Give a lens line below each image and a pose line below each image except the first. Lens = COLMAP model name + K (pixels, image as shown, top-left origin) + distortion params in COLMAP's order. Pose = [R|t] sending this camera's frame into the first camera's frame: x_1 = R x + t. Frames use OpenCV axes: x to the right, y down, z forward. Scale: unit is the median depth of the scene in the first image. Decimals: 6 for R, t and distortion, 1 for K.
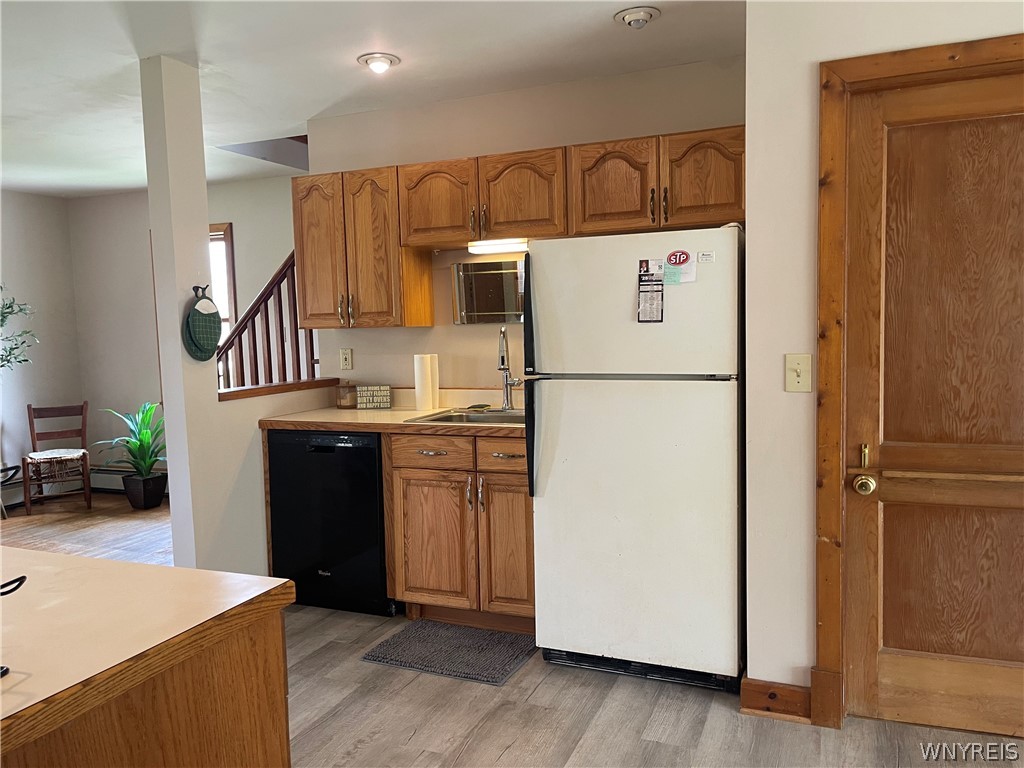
lens RADIAL K [[776.1, 0, 513.0], [0, 776.1, 387.9], [0, 0, 1]] dist [0.076613, -0.103558]
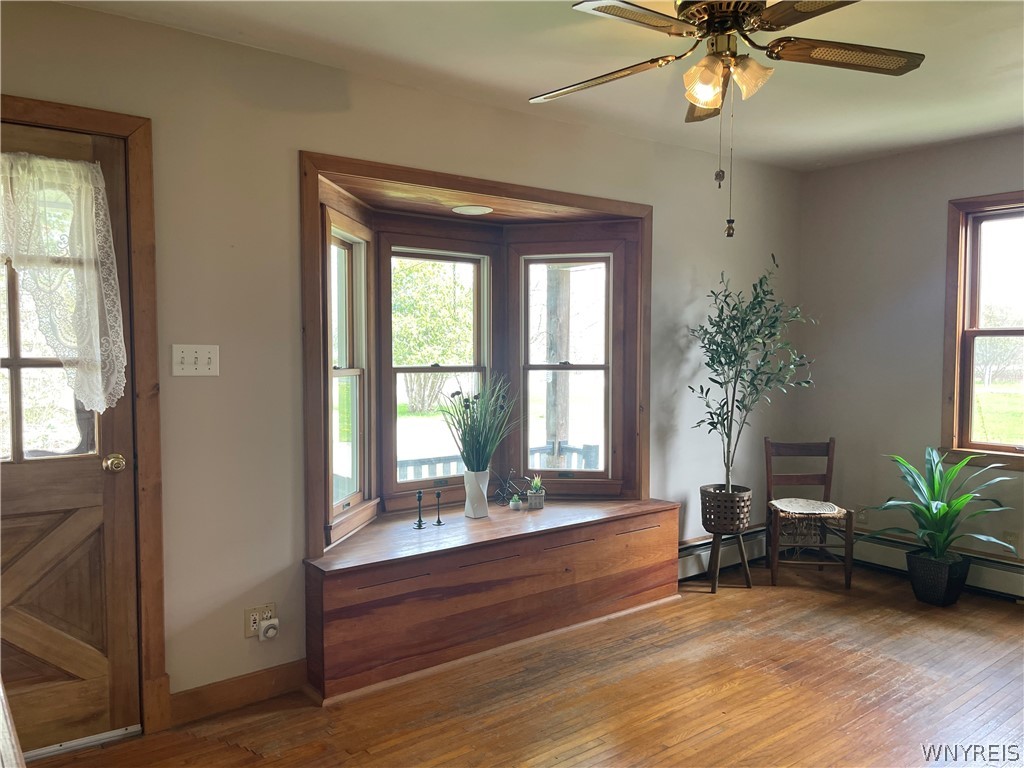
lens RADIAL K [[776.1, 0, 513.0], [0, 776.1, 387.9], [0, 0, 1]] dist [0.076613, -0.103558]
pose [[0.867357, 0.054174, -0.494729, -0.694213], [-0.064587, 0.997904, -0.003960, -0.011709], [0.493478, 0.035388, 0.869038, 0.320909]]
